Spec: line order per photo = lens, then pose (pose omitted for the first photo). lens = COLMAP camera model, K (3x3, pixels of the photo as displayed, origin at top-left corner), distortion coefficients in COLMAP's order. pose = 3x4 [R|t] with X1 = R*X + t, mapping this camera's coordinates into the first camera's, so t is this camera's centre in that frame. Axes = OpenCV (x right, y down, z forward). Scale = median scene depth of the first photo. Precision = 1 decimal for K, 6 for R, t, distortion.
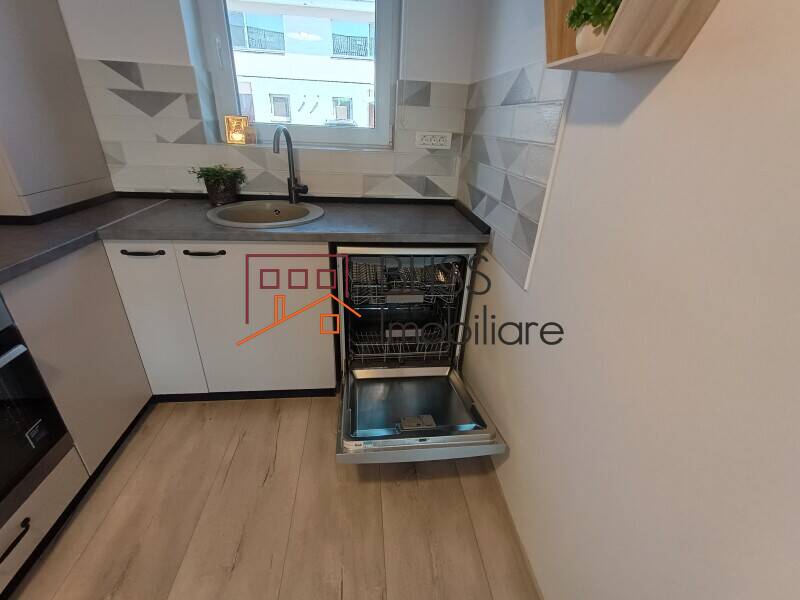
lens RADIAL K [[362.7, 0, 400.0], [0, 362.7, 300.0], [0, 0, 1]] dist [-0.000347, -0.000131]
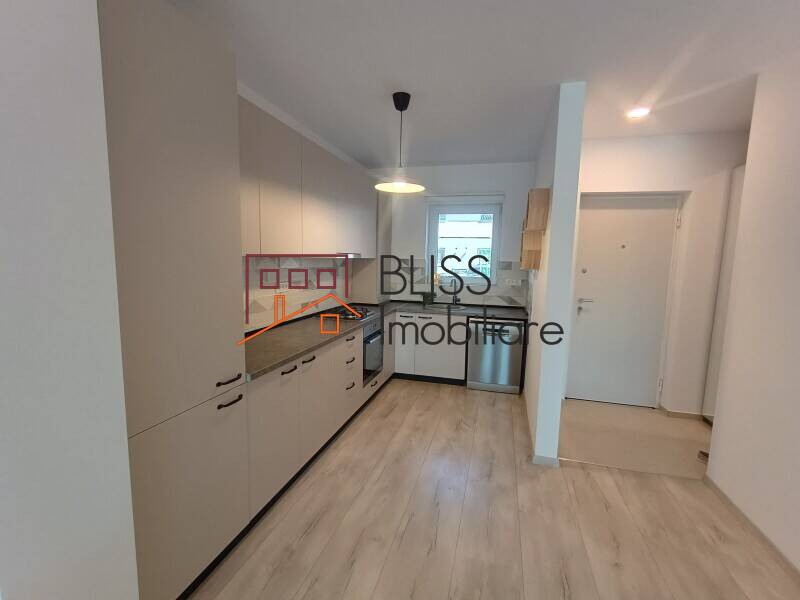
lens RADIAL K [[362.7, 0, 400.0], [0, 362.7, 300.0], [0, 0, 1]] dist [-0.000347, -0.000131]
pose [[0.930109, 0.020109, -0.366734, 0.293278], [-0.144702, 0.937804, -0.315570, 0.570802], [0.337579, 0.346581, 0.875170, -1.402902]]
